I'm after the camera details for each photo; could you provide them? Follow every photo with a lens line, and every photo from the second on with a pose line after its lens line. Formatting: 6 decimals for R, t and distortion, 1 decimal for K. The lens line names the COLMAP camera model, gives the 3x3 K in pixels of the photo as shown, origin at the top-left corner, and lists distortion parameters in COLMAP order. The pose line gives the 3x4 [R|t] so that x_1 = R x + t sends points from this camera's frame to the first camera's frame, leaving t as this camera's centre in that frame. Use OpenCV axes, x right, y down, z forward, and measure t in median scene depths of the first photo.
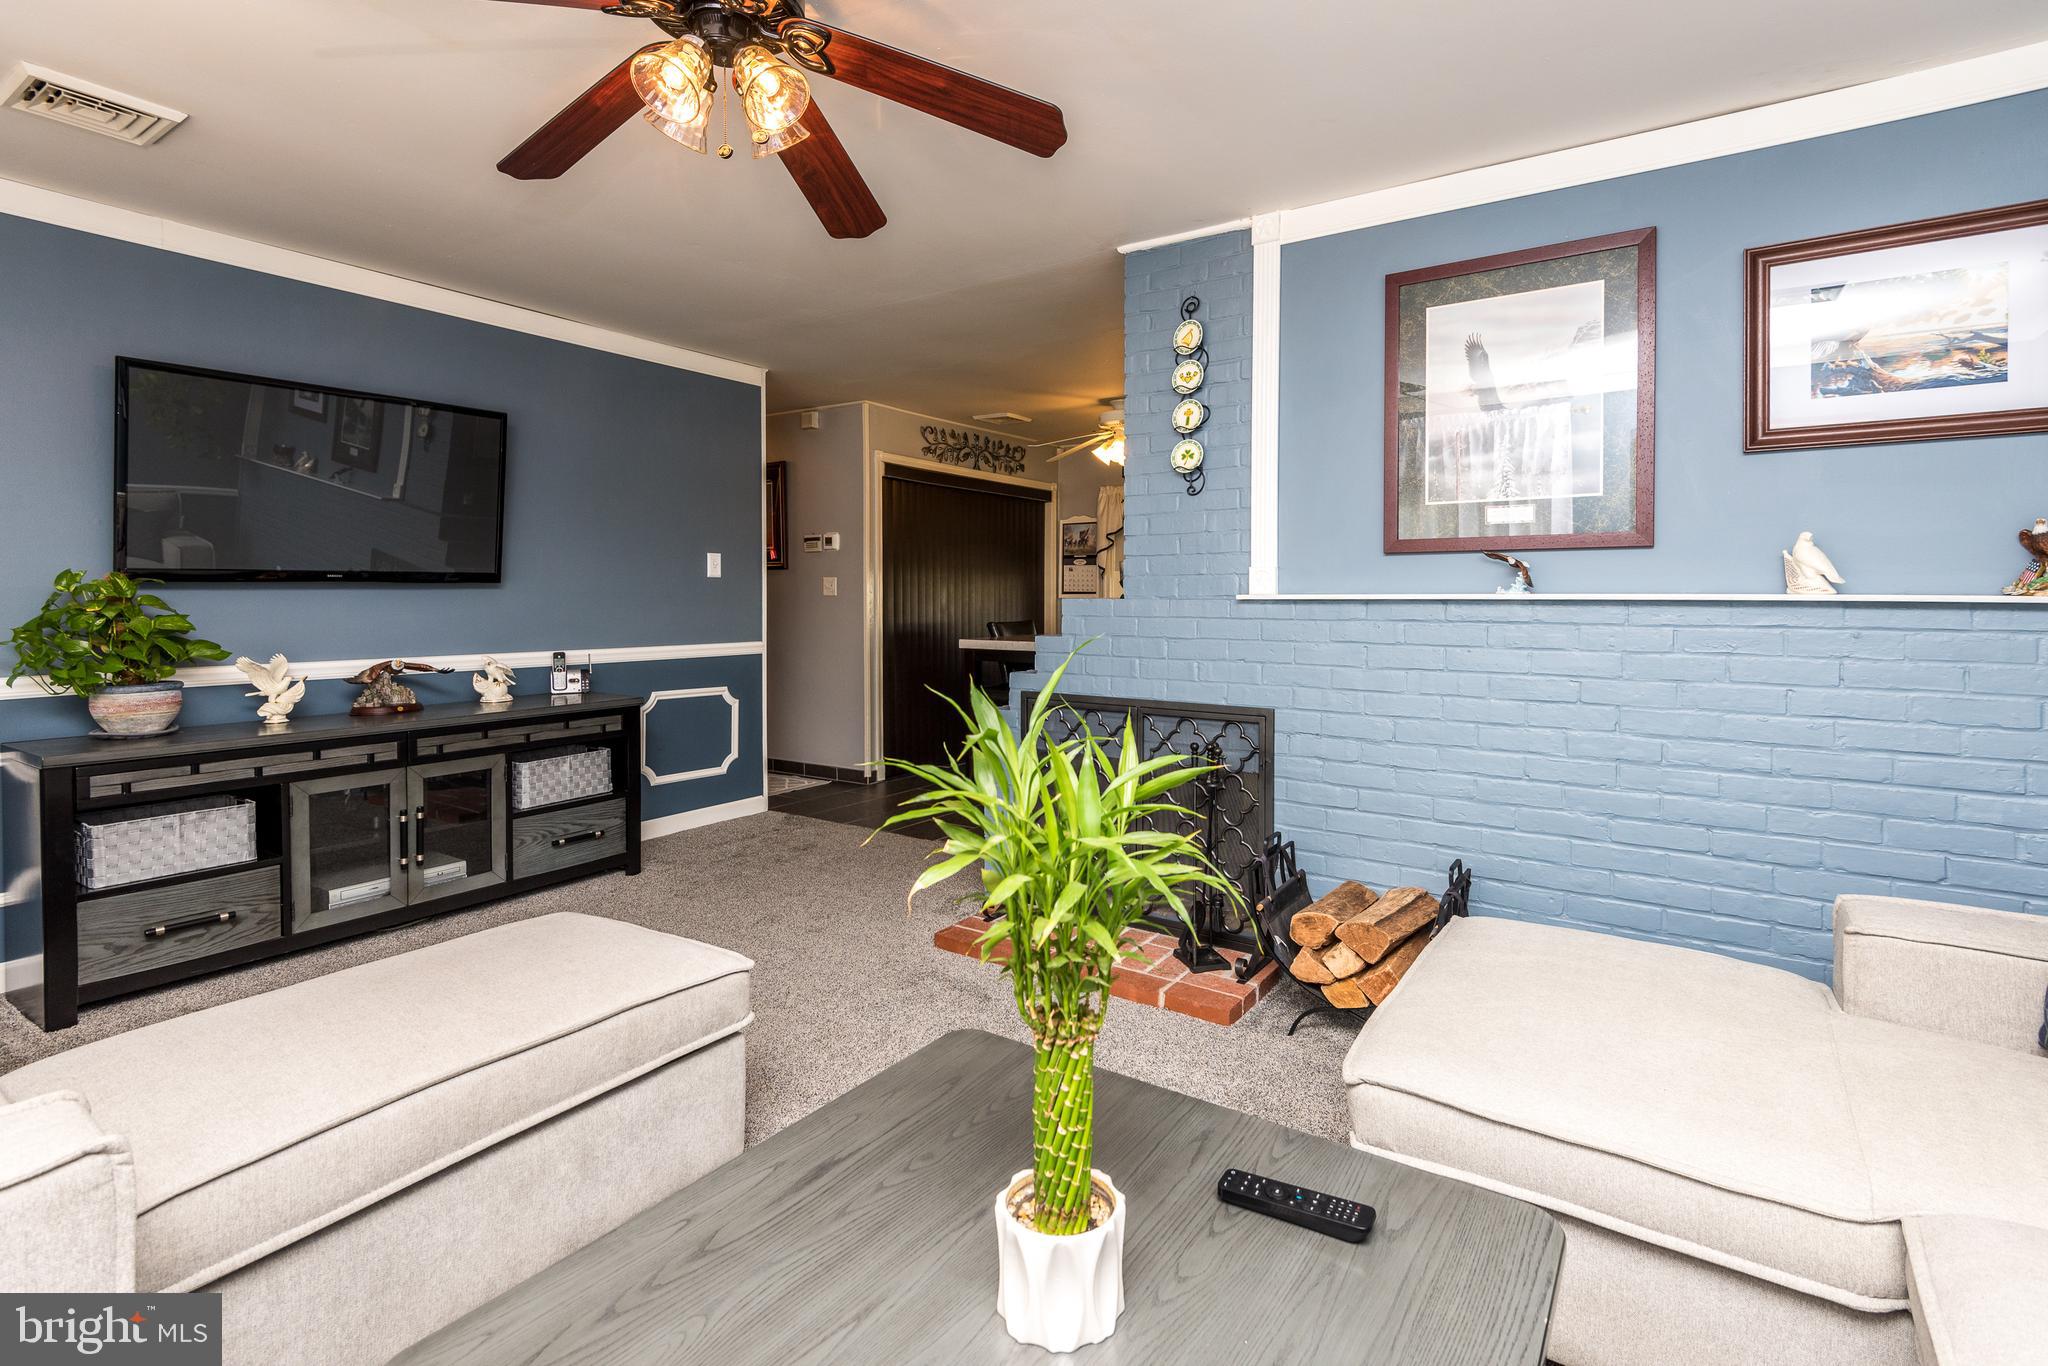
lens RADIAL K [[930.9, 0, 1088.5], [0, 930.9, 615.5], [0, 0, 1]] dist [0.031061, -0.014172]
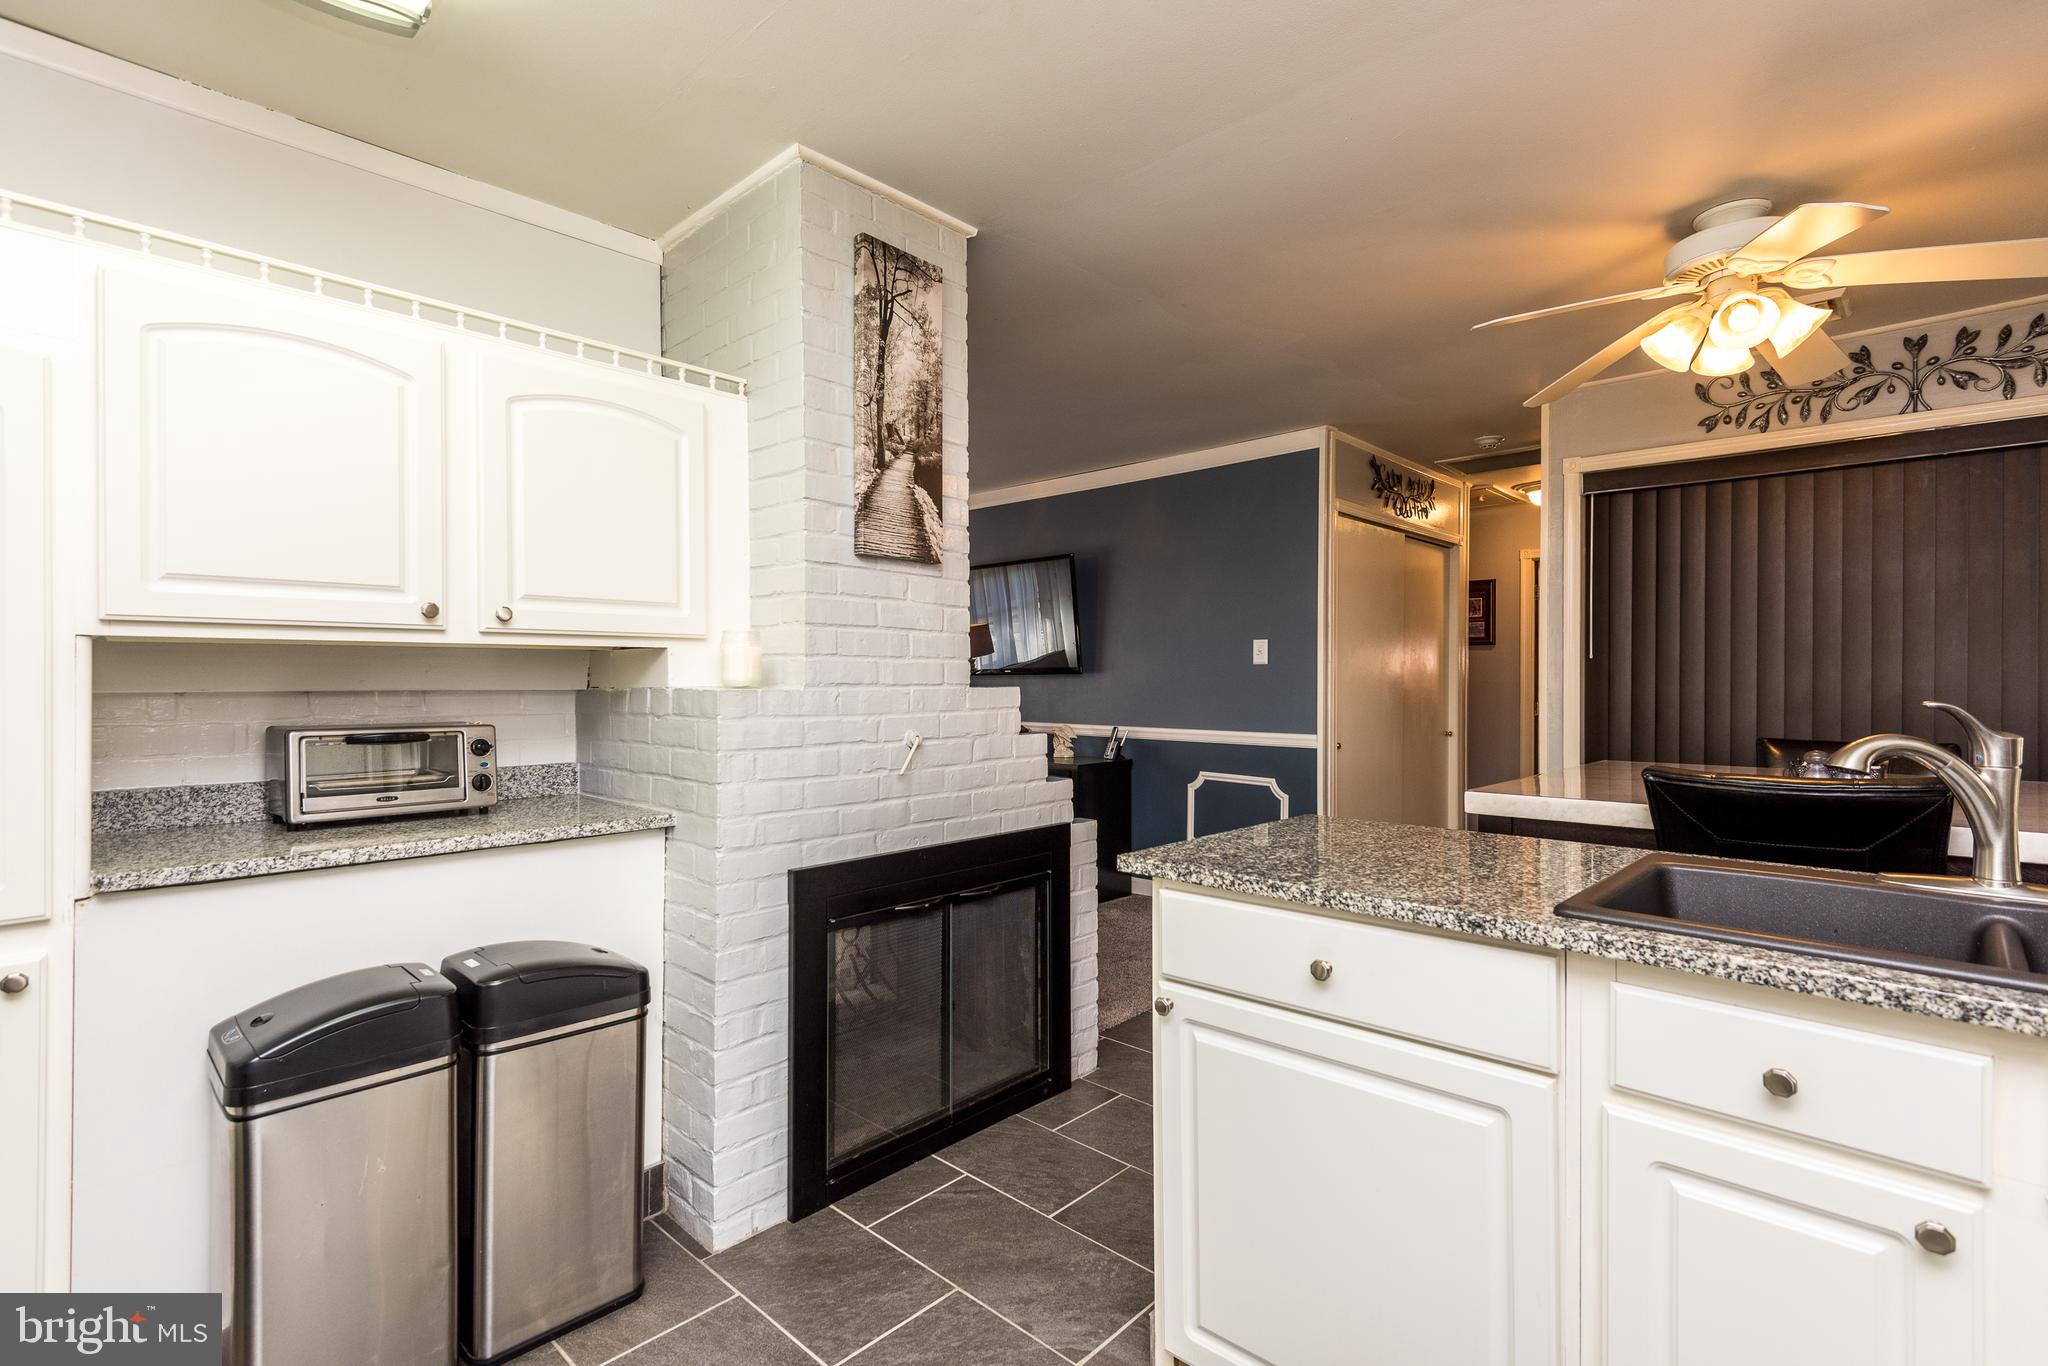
lens RADIAL K [[930.9, 0, 1021.0], [0, 930.9, 695.1], [0, 0, 1]] dist [0.031061, -0.014172]
pose [[-0.166147, 0.010371, -0.986046, 0.908840], [-0.021024, 0.999680, 0.014057, -0.025939], [0.985877, 0.023066, -0.165876, 1.371244]]
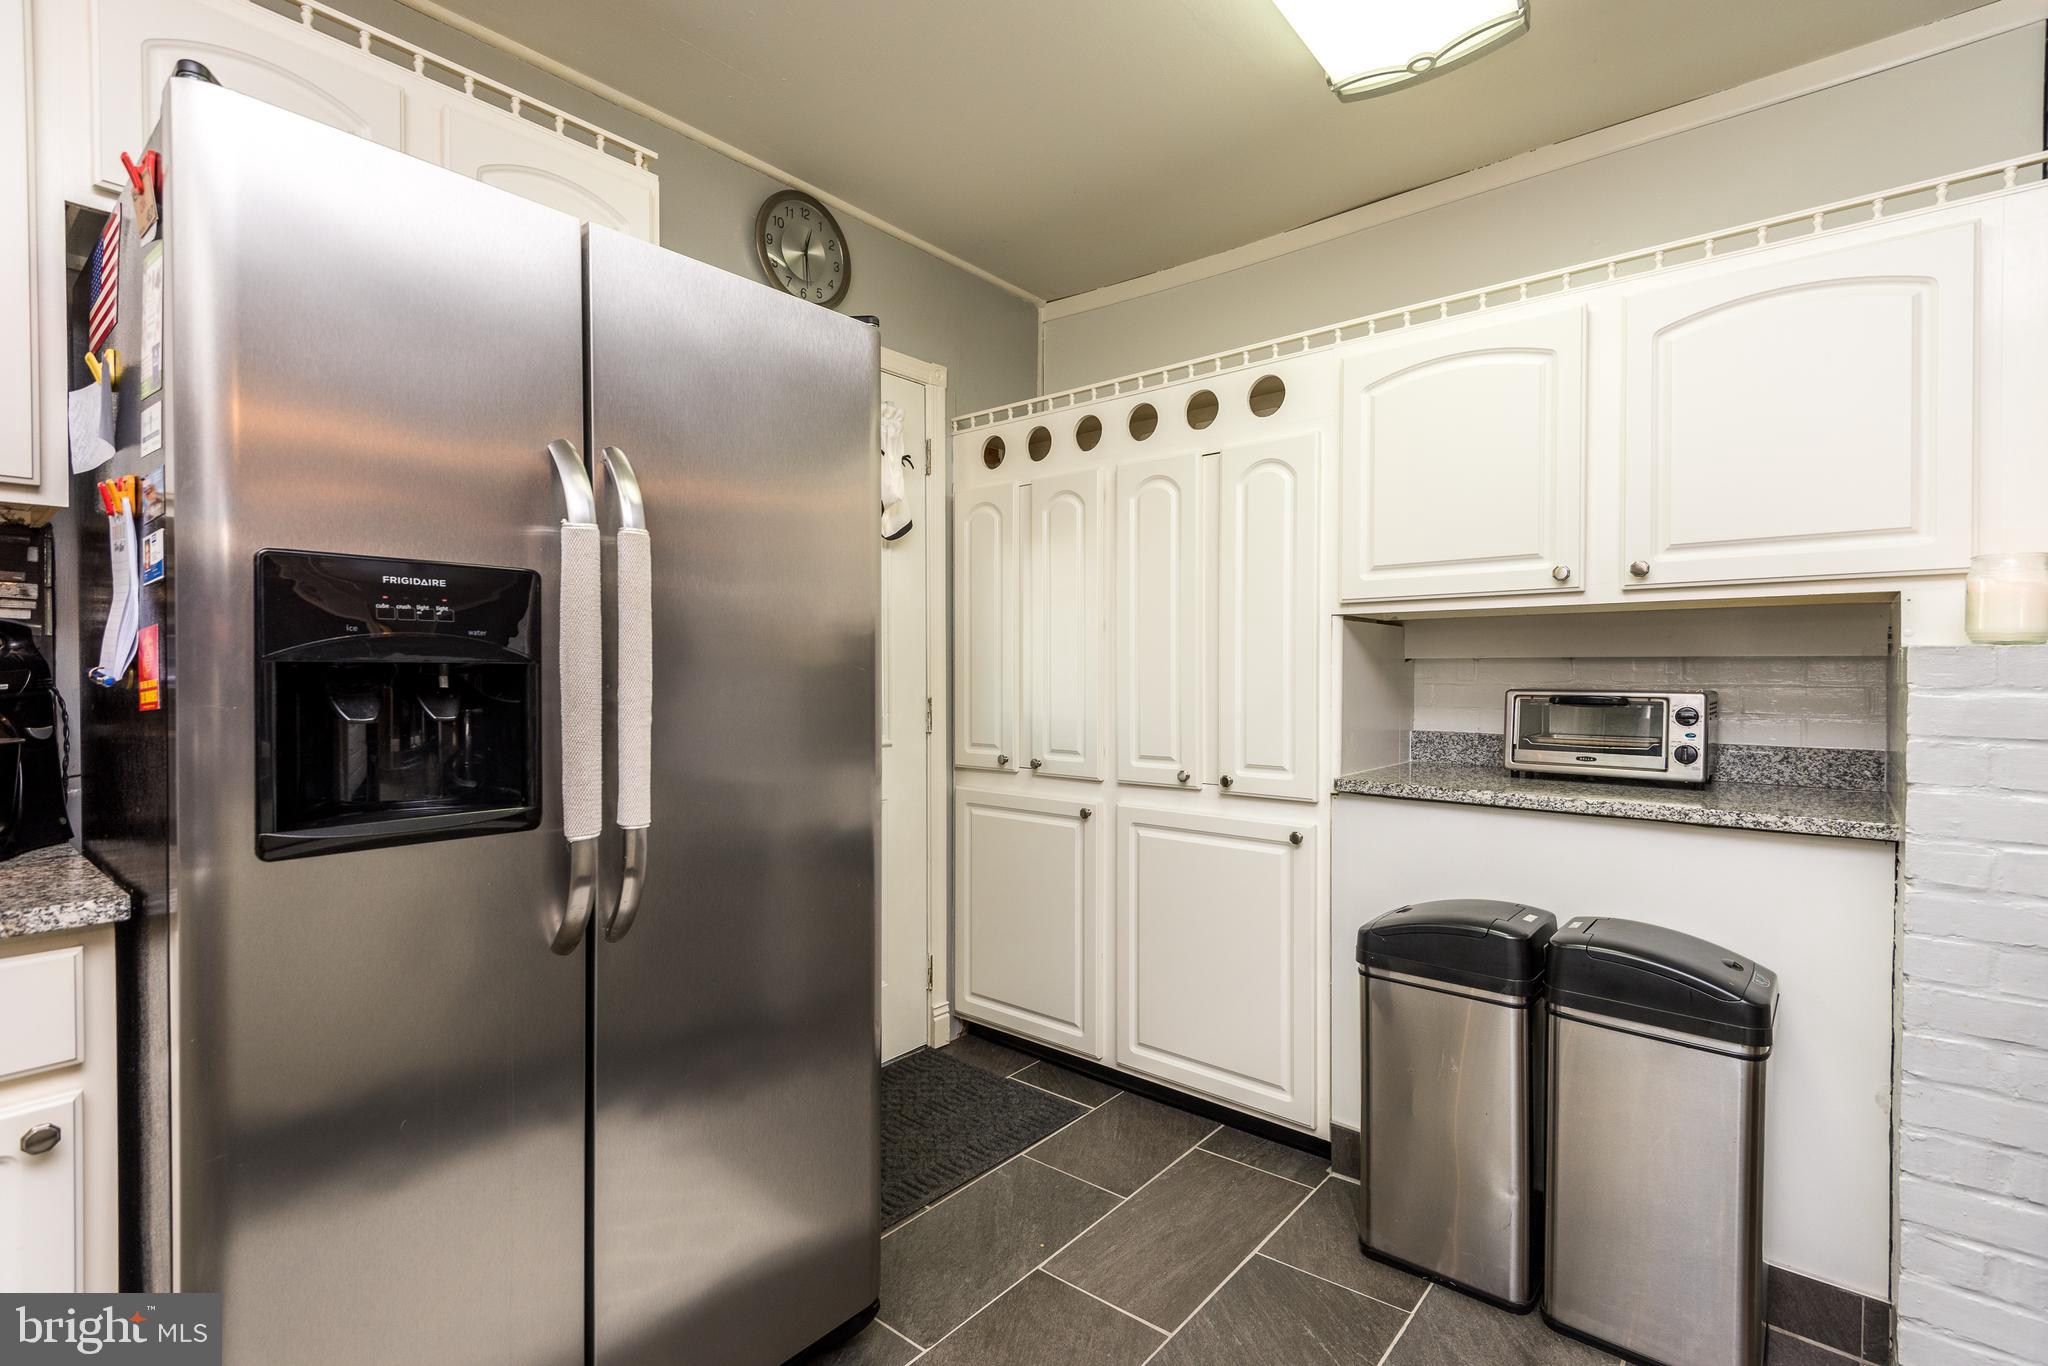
lens RADIAL K [[930.9, 0, 959.2], [0, 930.9, 678.5], [0, 0, 1]] dist [0.031061, -0.014172]
pose [[-0.992462, -0.009724, 0.122168, 0.716163], [-0.005892, 0.999480, 0.031689, -0.012923], [-0.122413, 0.030730, -0.992003, 1.541512]]
